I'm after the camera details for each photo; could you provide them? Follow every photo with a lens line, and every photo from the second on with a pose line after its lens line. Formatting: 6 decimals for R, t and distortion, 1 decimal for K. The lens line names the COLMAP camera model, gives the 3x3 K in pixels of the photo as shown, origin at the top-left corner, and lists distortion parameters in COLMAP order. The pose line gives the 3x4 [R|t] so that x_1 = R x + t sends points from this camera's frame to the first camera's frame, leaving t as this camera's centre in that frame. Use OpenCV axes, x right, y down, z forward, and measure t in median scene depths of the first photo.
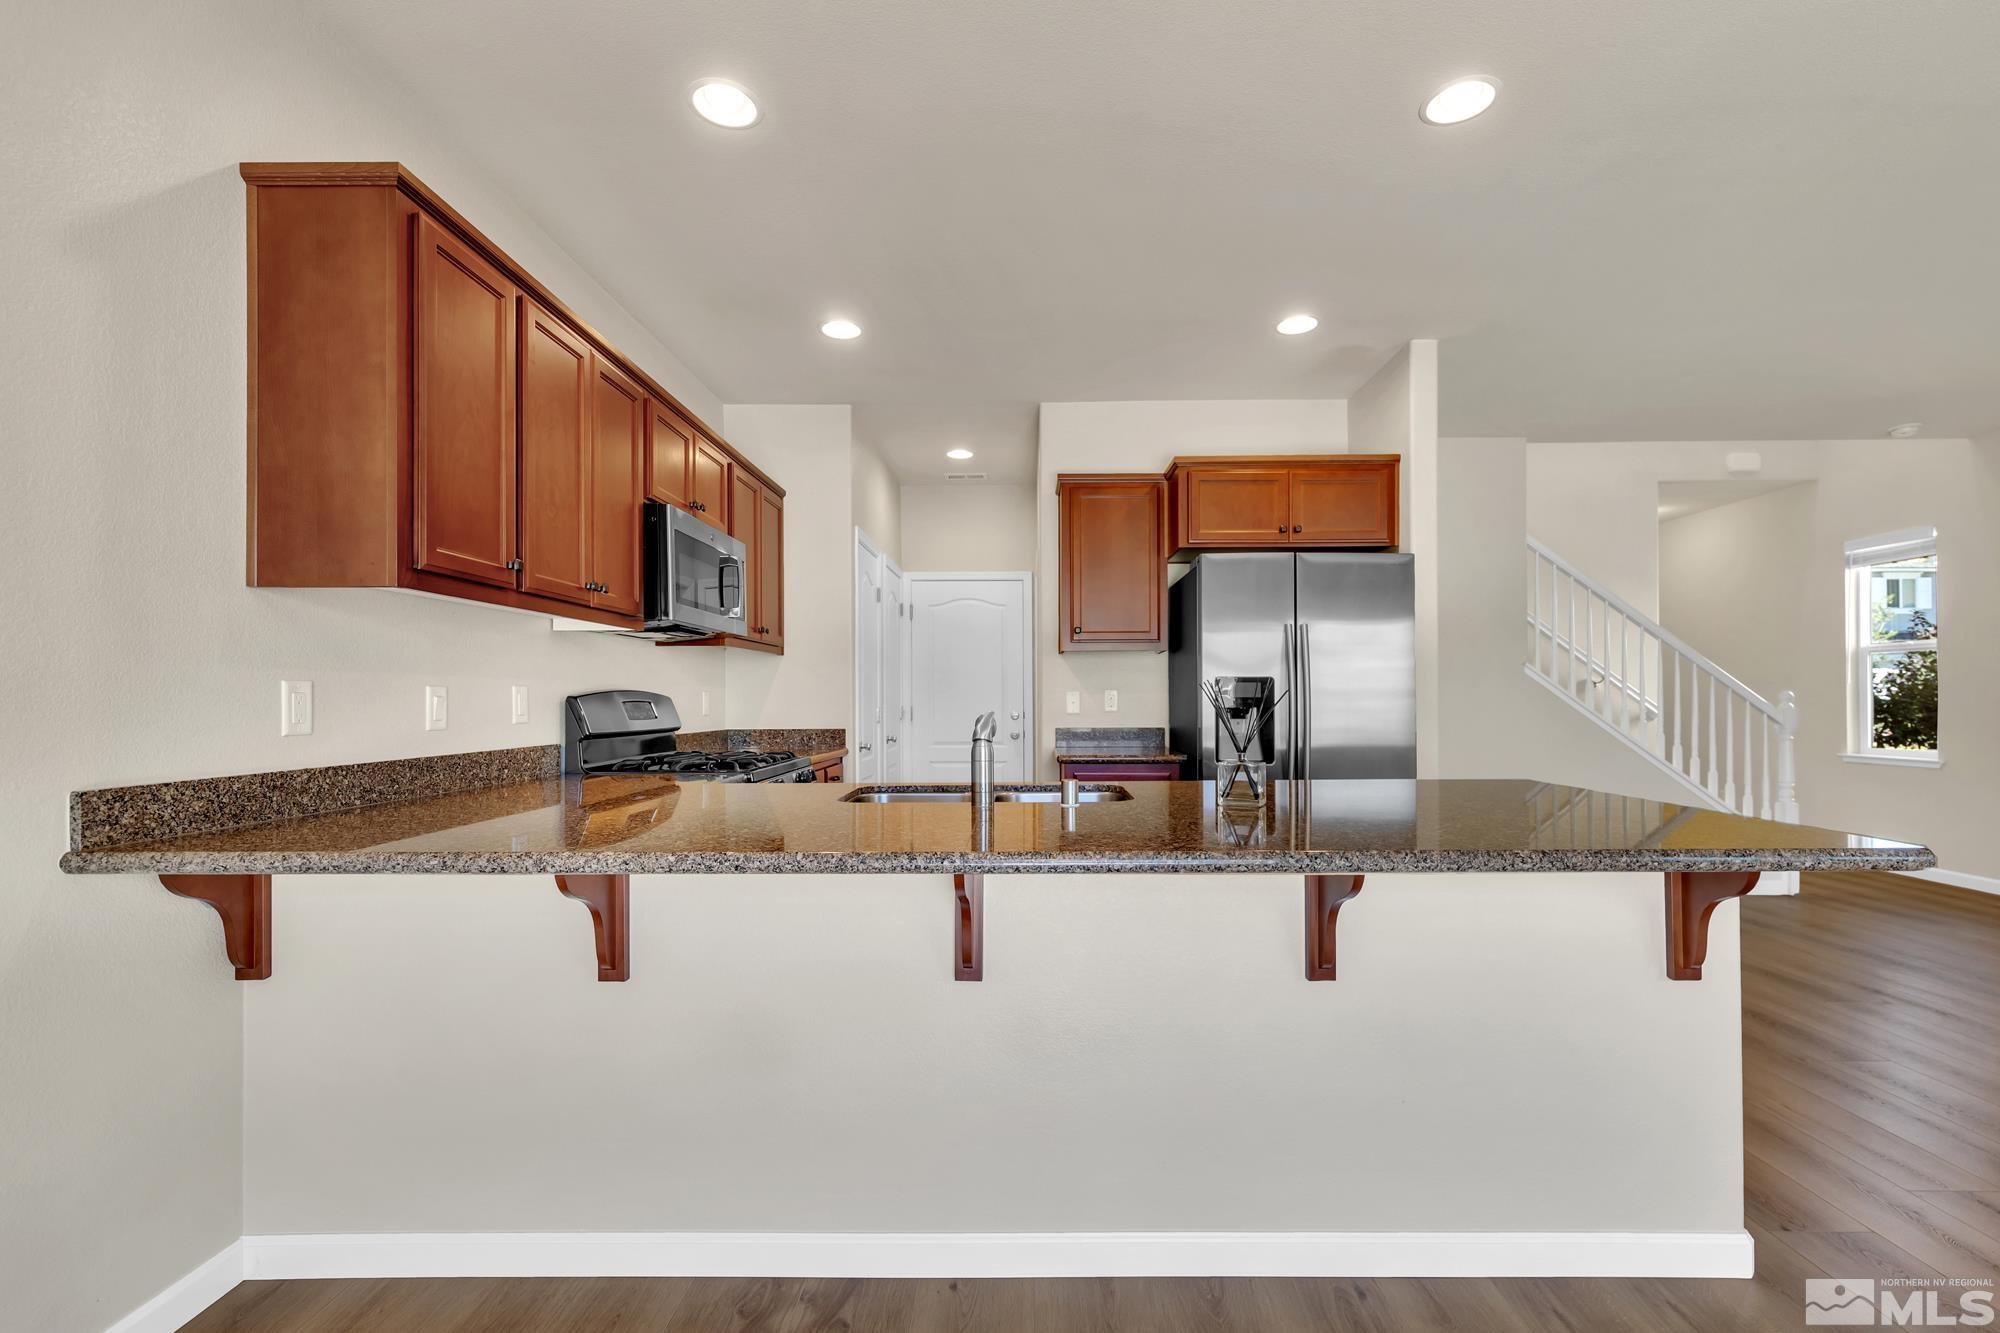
lens RADIAL K [[848.0, 0, 1026.8], [0, 848.0, 692.7], [0, 0, 1]] dist [0.006268, 0.000077]
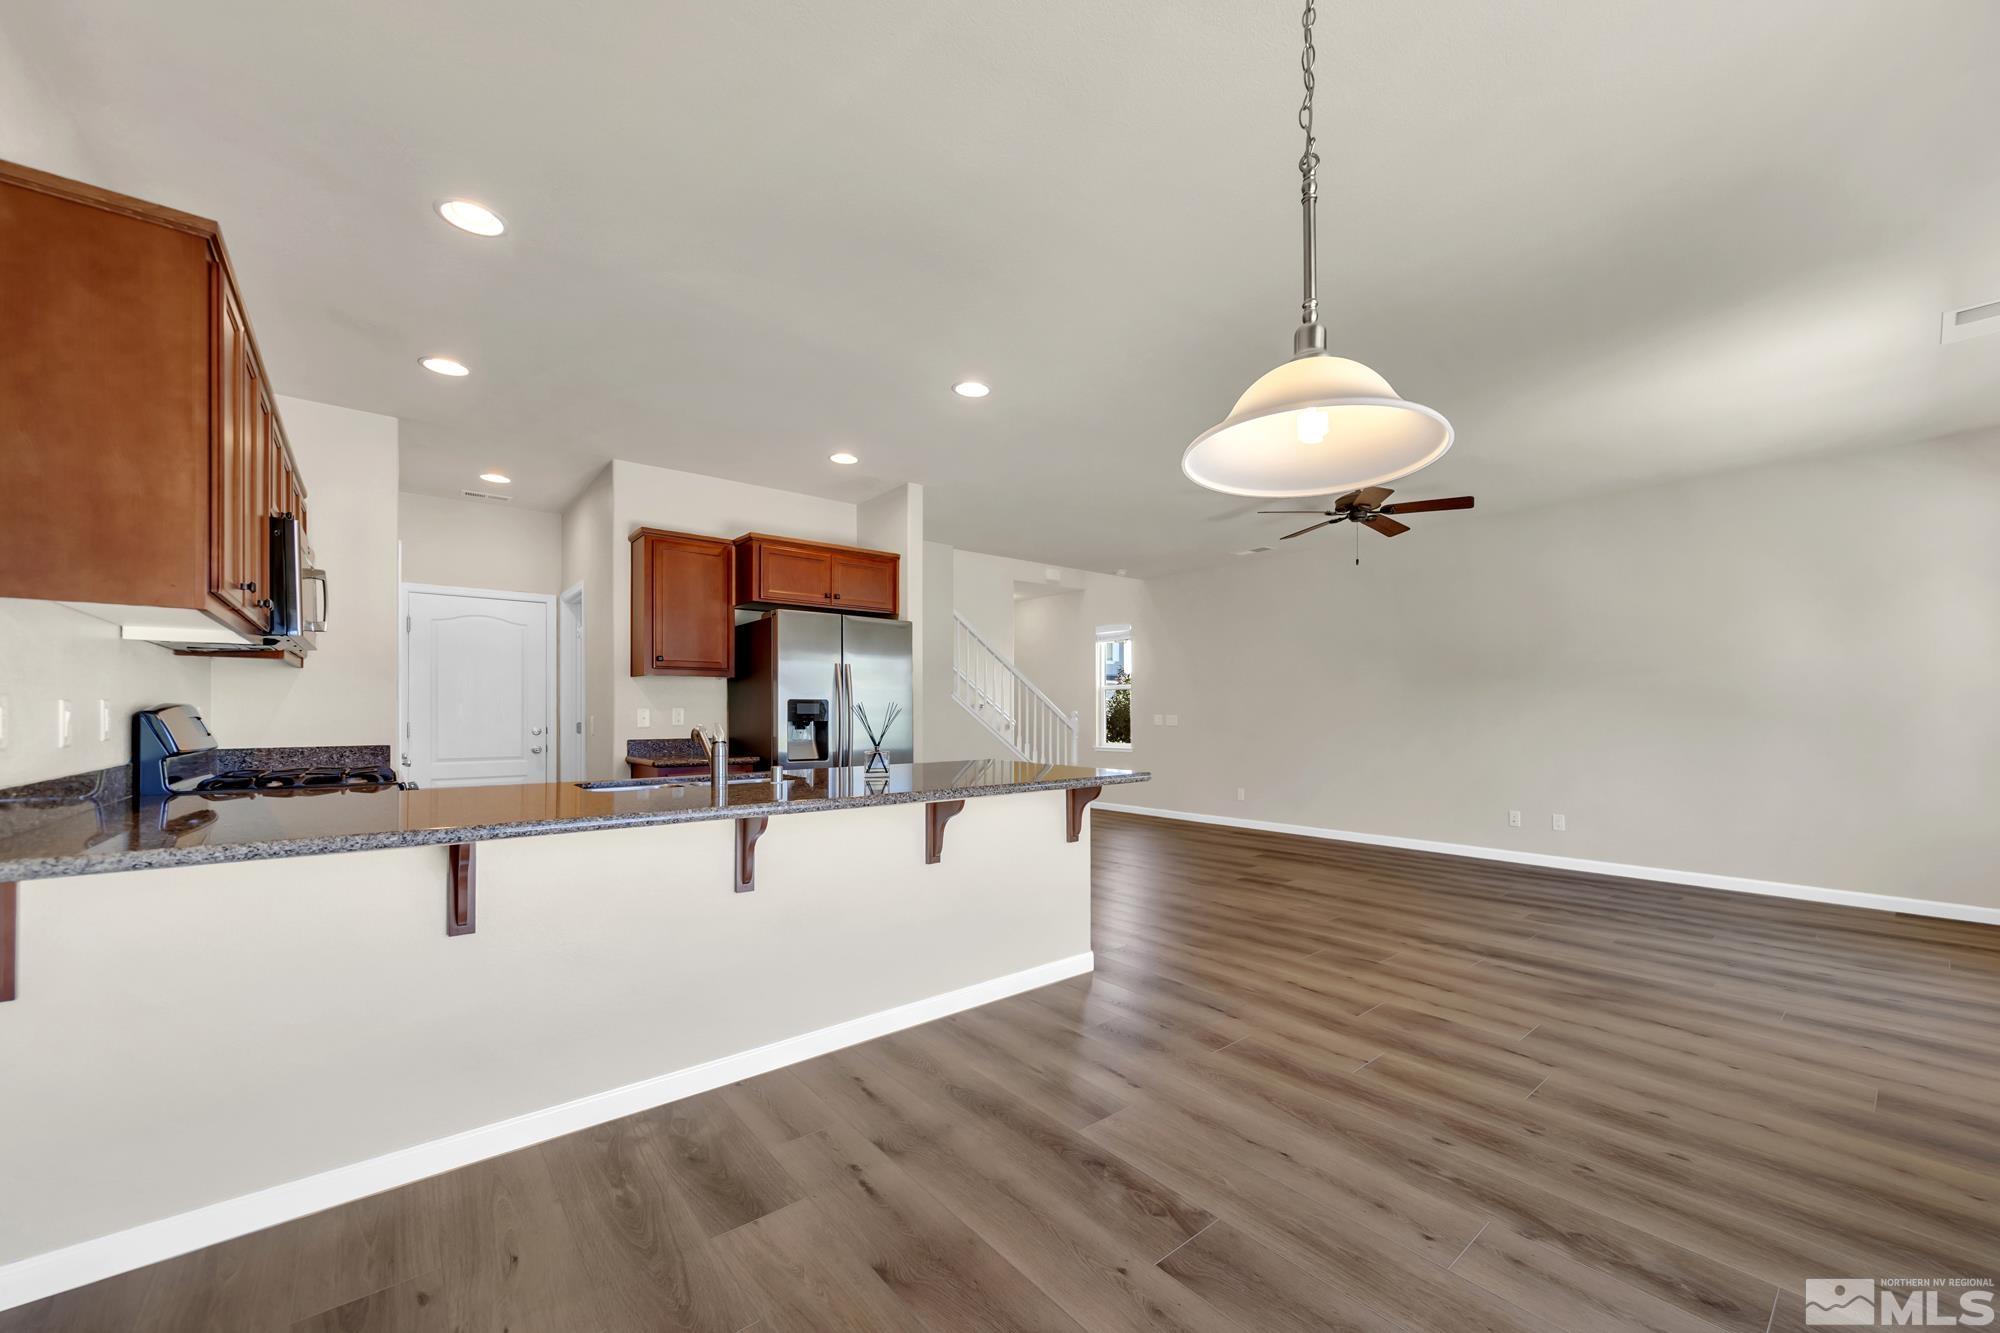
lens RADIAL K [[765.2, 0, 1040.0], [0, 765.2, 710.6], [0, 0, 1]] dist [0.003941, 0.000267]
pose [[0.754899, 0.004981, 0.655822, -0.282631], [-0.005403, 0.999984, -0.001376, -0.000477], [-0.655818, -0.002504, 0.754915, -0.209937]]
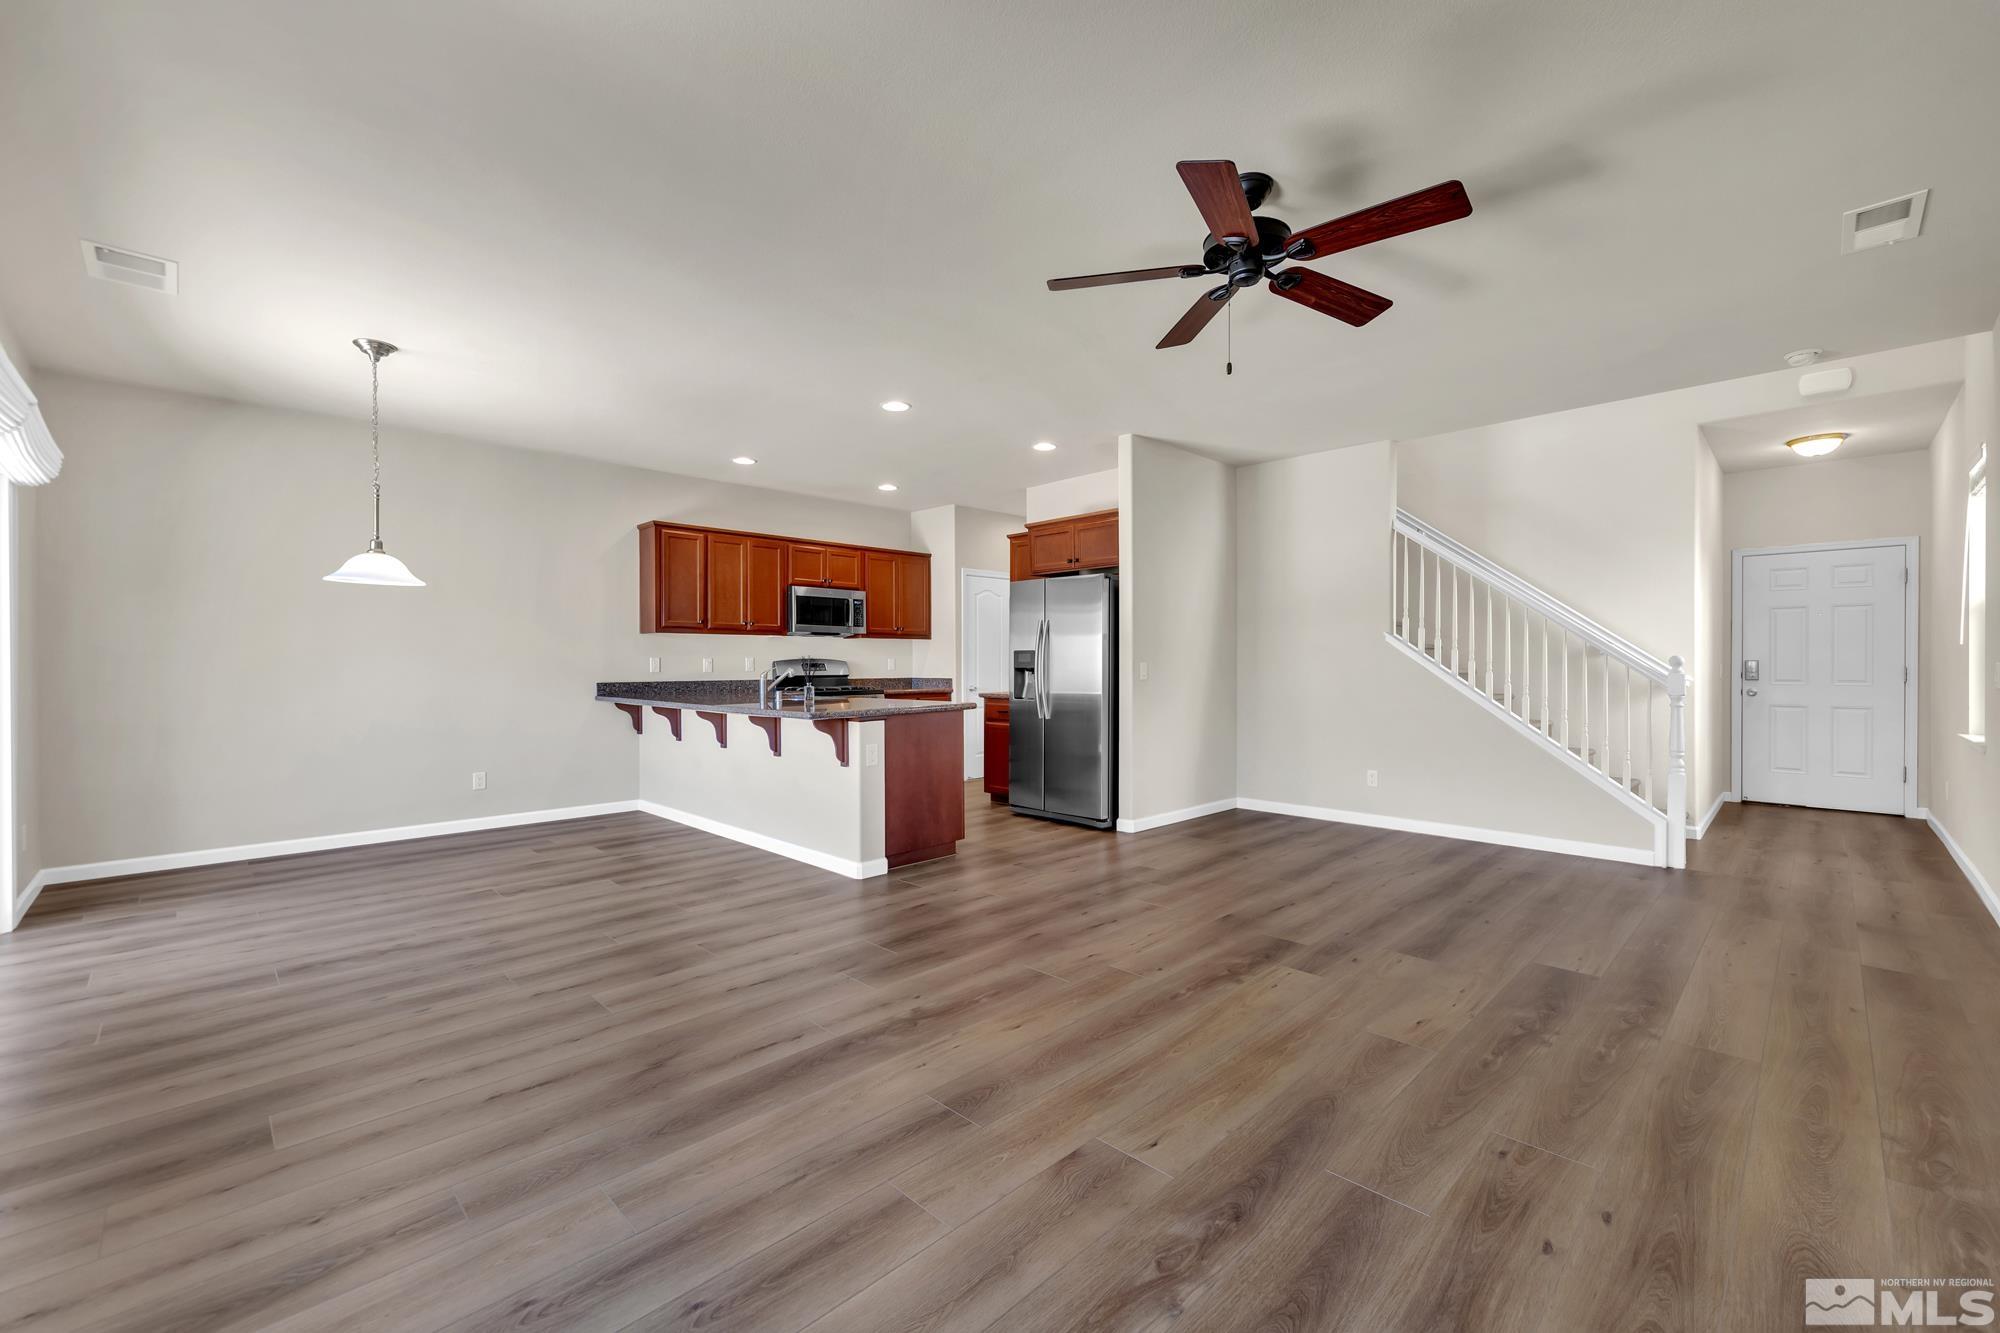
lens RADIAL K [[821.3, 0, 1026.1], [0, 821.3, 661.4], [0, 0, 1]] dist [0.001907, -0.000165]
pose [[0.718120, 0.000403, -0.695920, 1.431319], [0.004631, 0.999975, 0.005359, -0.004269], [0.695904, -0.007071, 0.718100, -0.226031]]
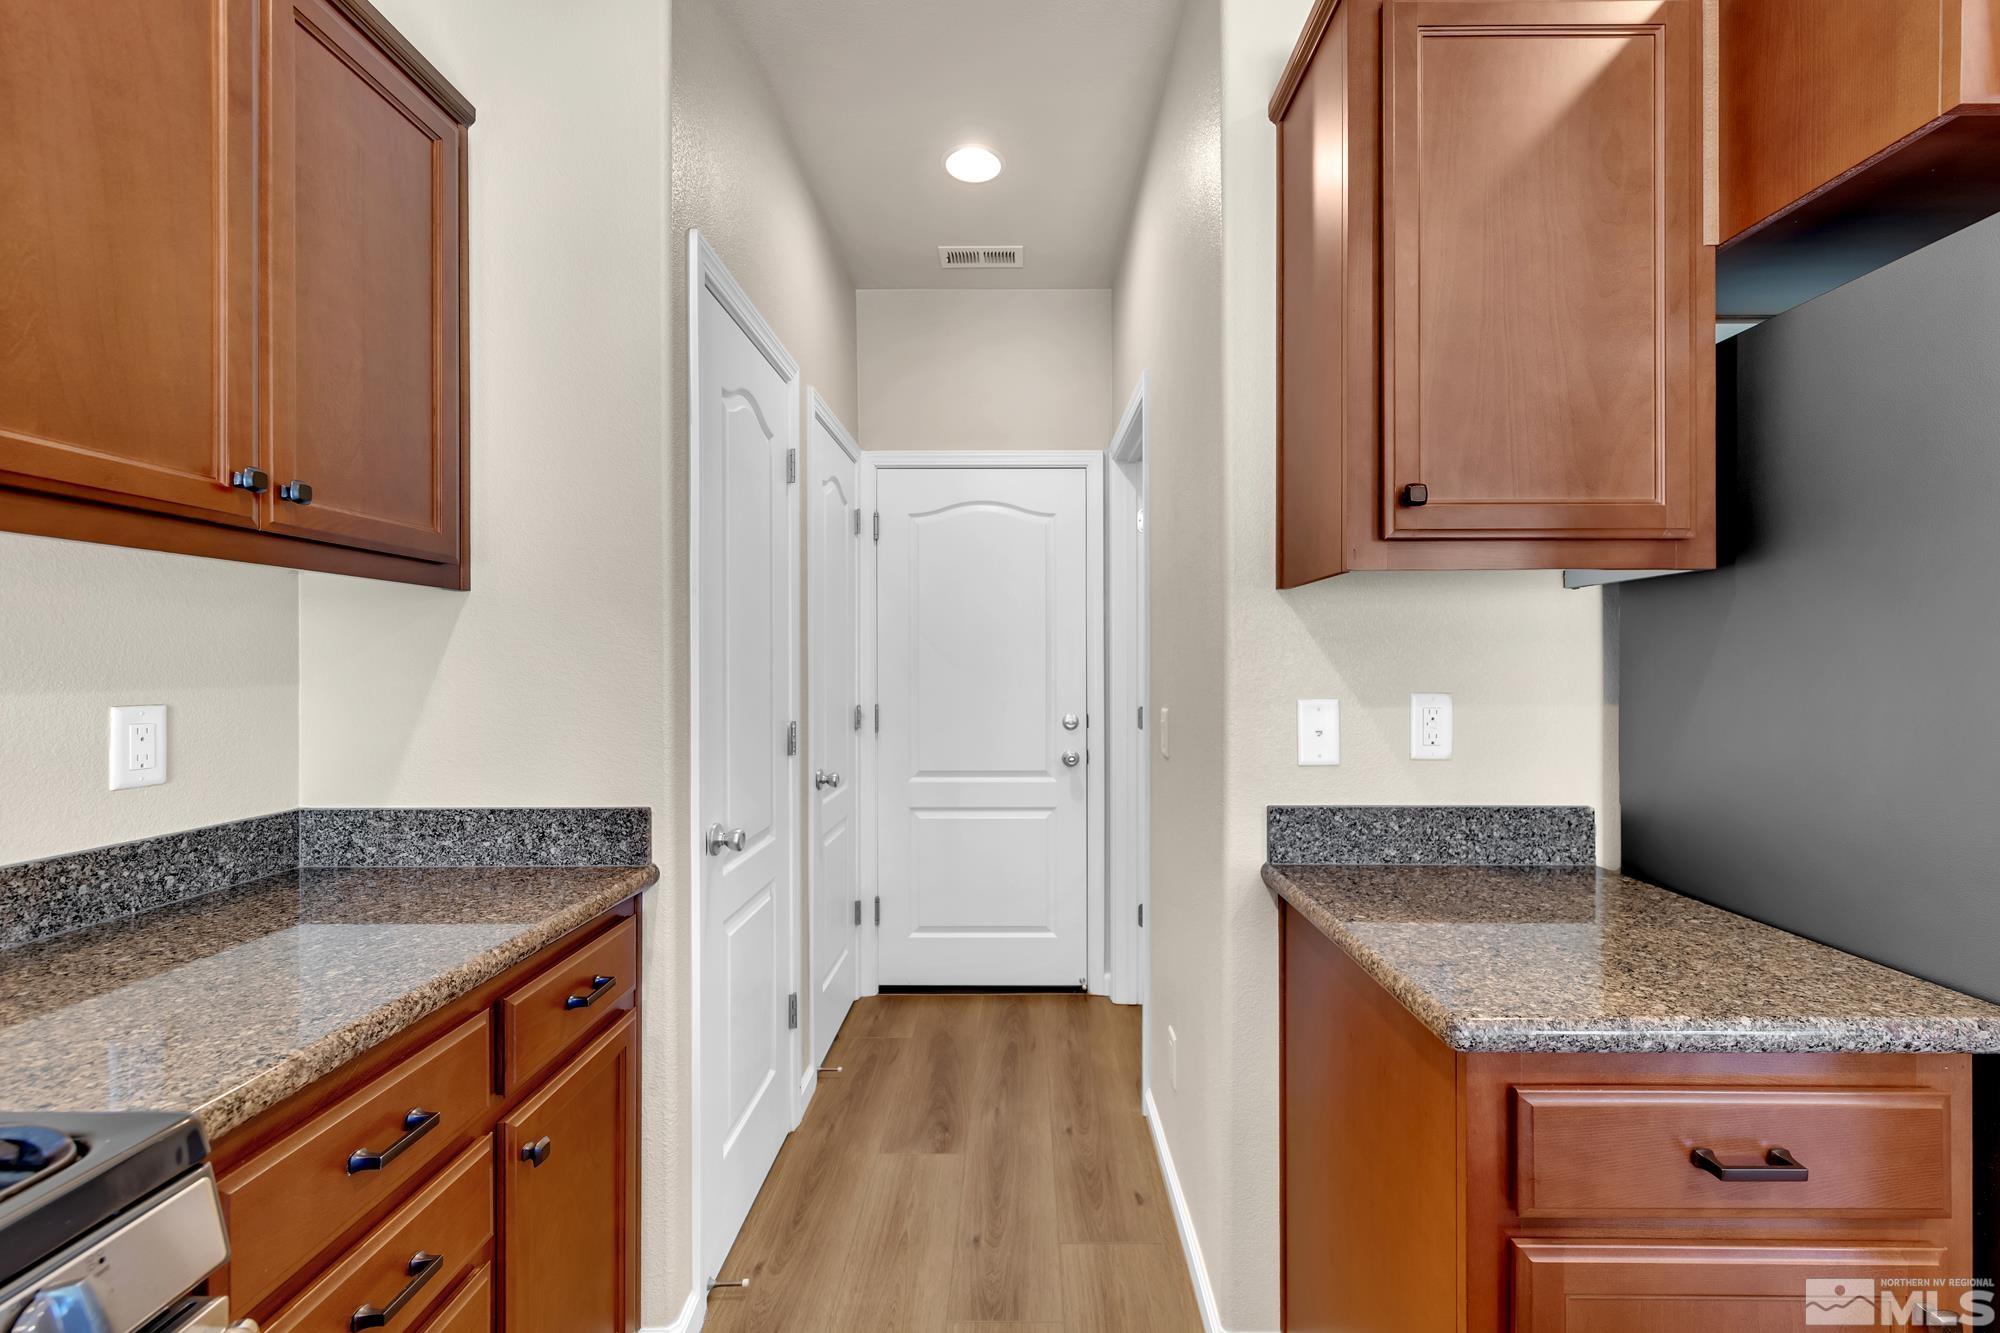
lens RADIAL K [[821.3, 0, 1026.1], [0, 821.3, 661.4], [0, 0, 1]] dist [0.001907, -0.000165]
pose [[0.999912, 0.003091, 0.012864, -0.082997], [-0.003126, 0.999991, 0.002705, -0.021317], [-0.012855, -0.002745, 0.999914, 0.825515]]
